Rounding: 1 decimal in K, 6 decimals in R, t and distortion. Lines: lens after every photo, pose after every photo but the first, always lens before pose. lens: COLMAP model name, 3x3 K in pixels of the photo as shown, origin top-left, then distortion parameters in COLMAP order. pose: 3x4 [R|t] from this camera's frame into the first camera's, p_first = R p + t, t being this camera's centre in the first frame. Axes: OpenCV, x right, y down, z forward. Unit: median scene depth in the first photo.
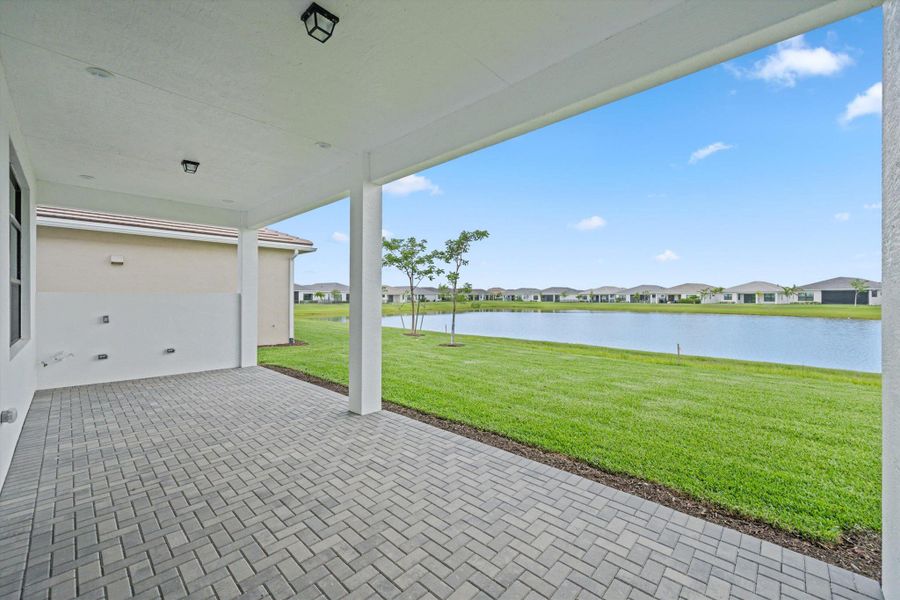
lens RADIAL K [[357.9, 0, 484.0], [0, 357.9, 298.2], [0, 0, 1]] dist [-0.001693, 0.000079]
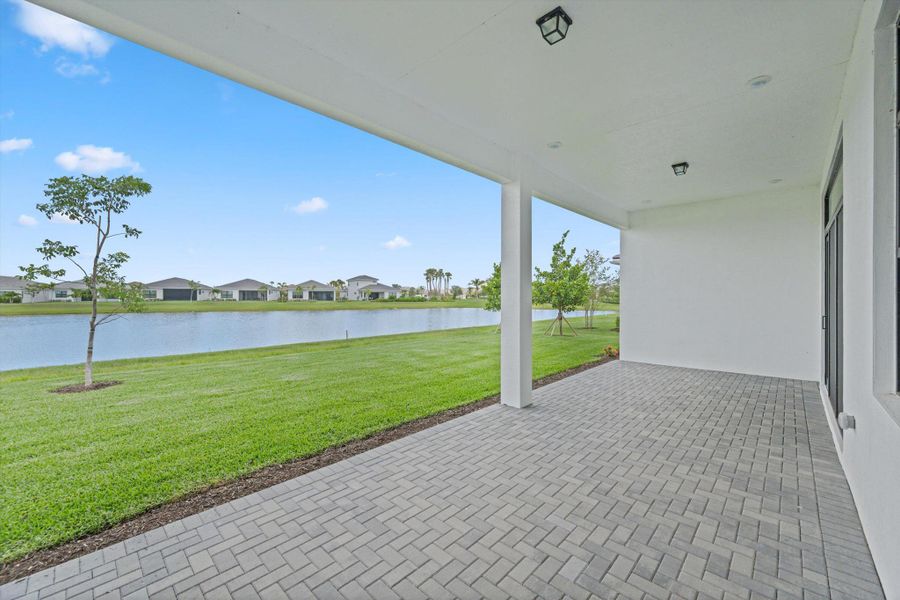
lens RADIAL K [[337.6, 0, 436.0], [0, 337.6, 299.5], [0, 0, 1]] dist [-0.001773, -0.000187]
pose [[0.103200, -0.012649, 0.994580, -1.217132], [0.000823, 0.999920, 0.012632, -0.000156], [-0.994660, -0.000485, 0.103202, 1.040809]]
